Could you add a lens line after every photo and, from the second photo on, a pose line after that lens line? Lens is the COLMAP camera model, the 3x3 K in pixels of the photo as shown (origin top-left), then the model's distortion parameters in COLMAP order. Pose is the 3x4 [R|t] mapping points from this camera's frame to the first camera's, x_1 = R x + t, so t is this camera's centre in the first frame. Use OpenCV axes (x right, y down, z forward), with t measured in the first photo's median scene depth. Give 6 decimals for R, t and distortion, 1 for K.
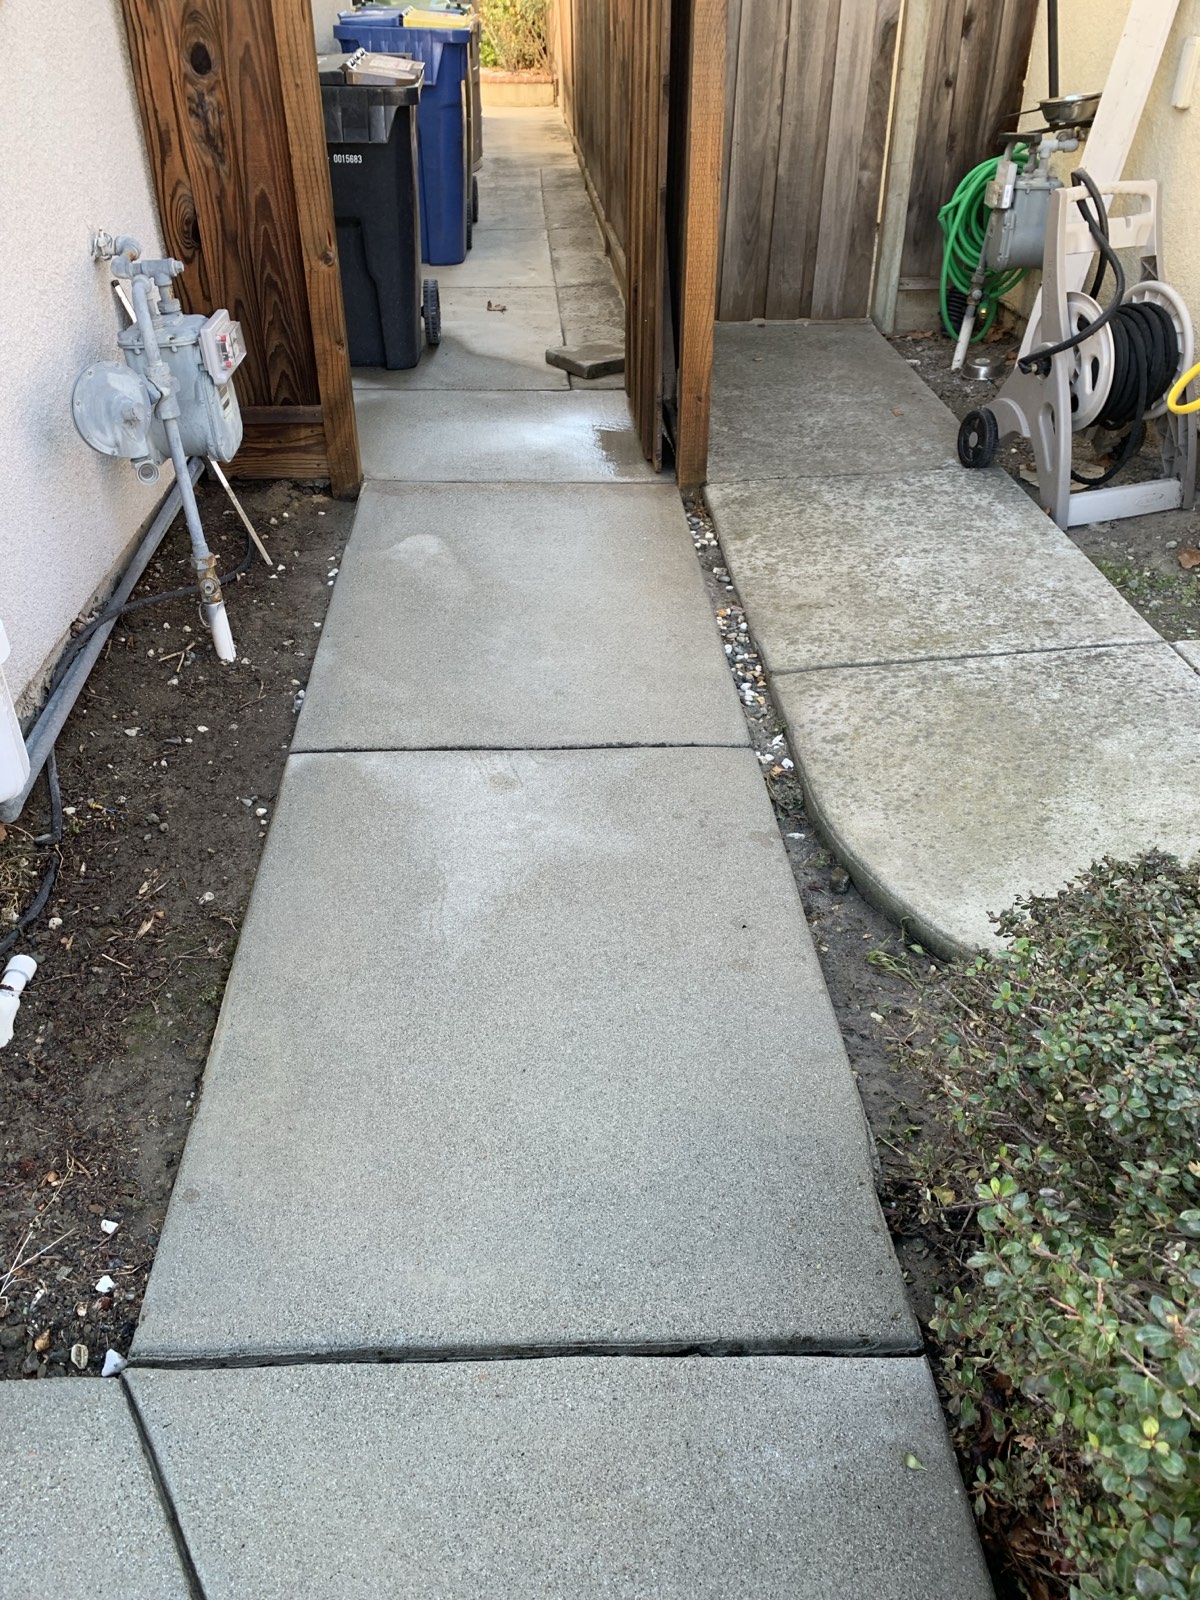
lens RADIAL K [[1215.6, 0, 604.1], [0, 1215.6, 796.3], [0, 0, 1]] dist [0.038136, -0.032583]
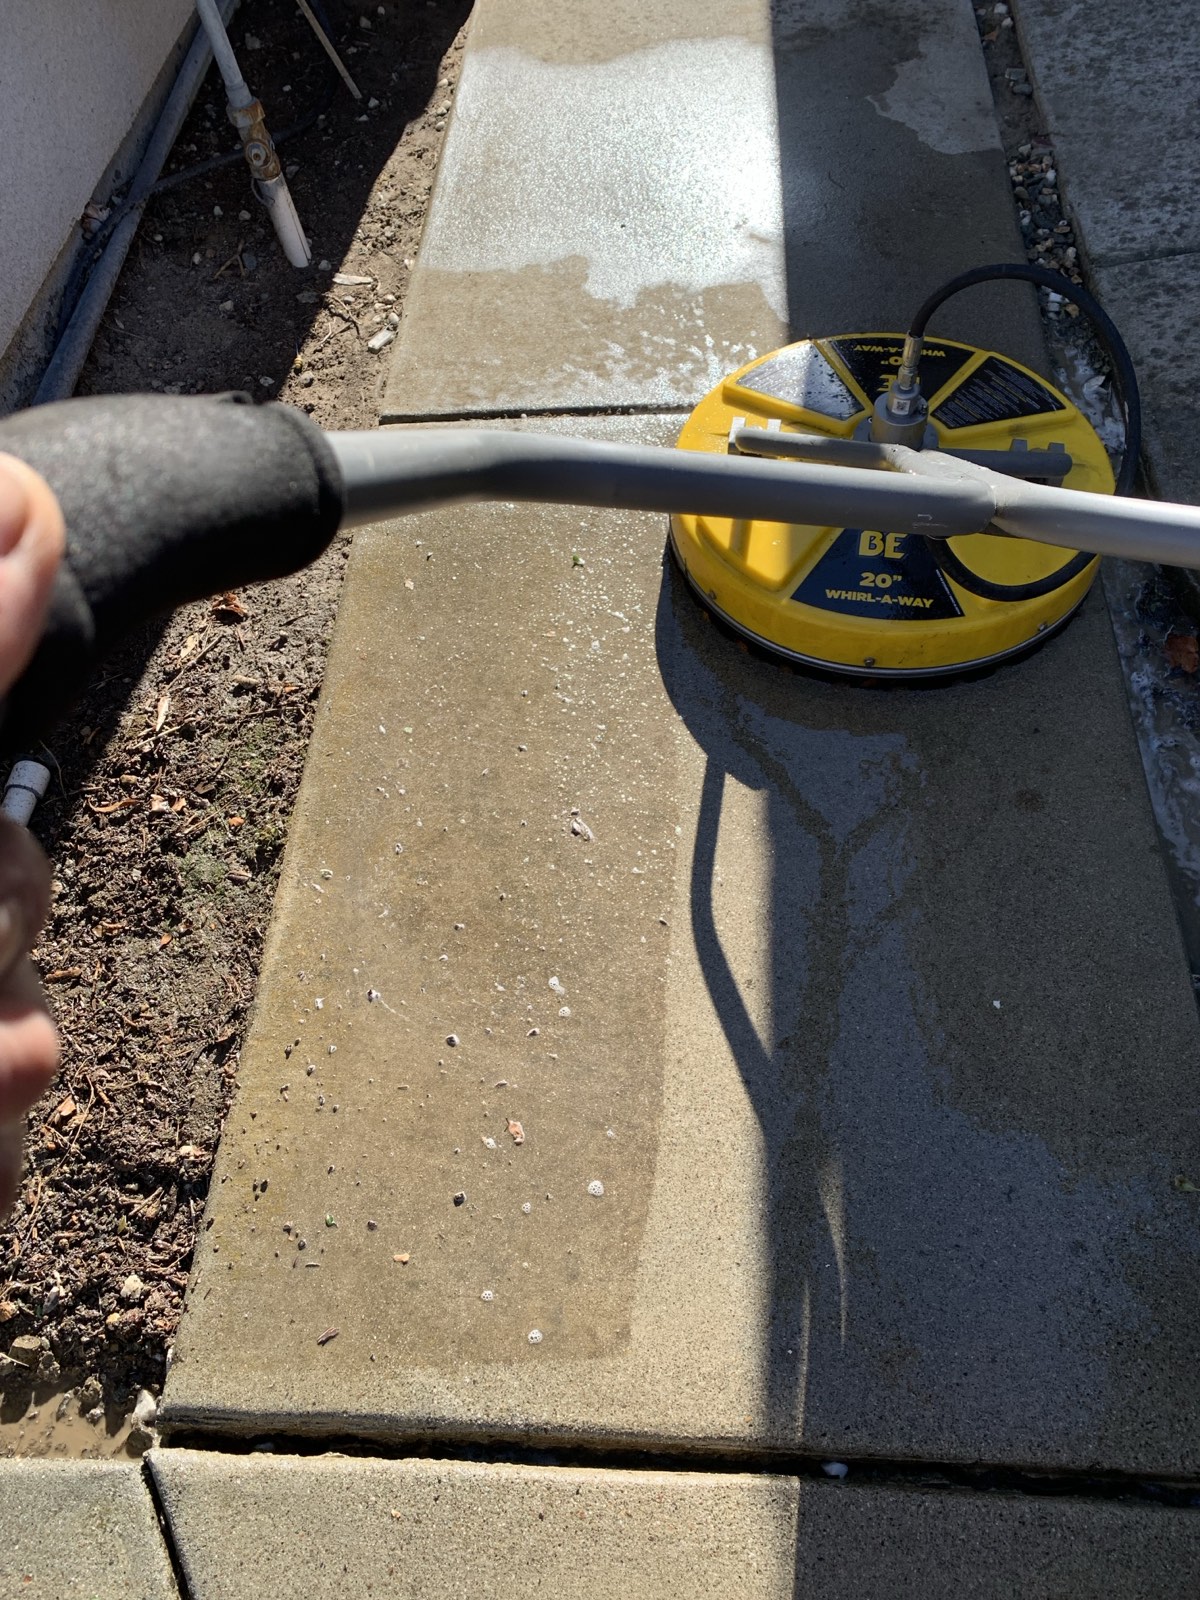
lens RADIAL K [[1215.6, 0, 596.2], [0, 1215.6, 810.0], [0, 0, 1]] dist [0.038136, -0.032583]
pose [[0.987816, 0.044860, -0.149020, -0.015412], [0.013662, 0.928858, 0.370183, -0.076039], [0.155025, -0.367709, 0.916928, 0.242900]]
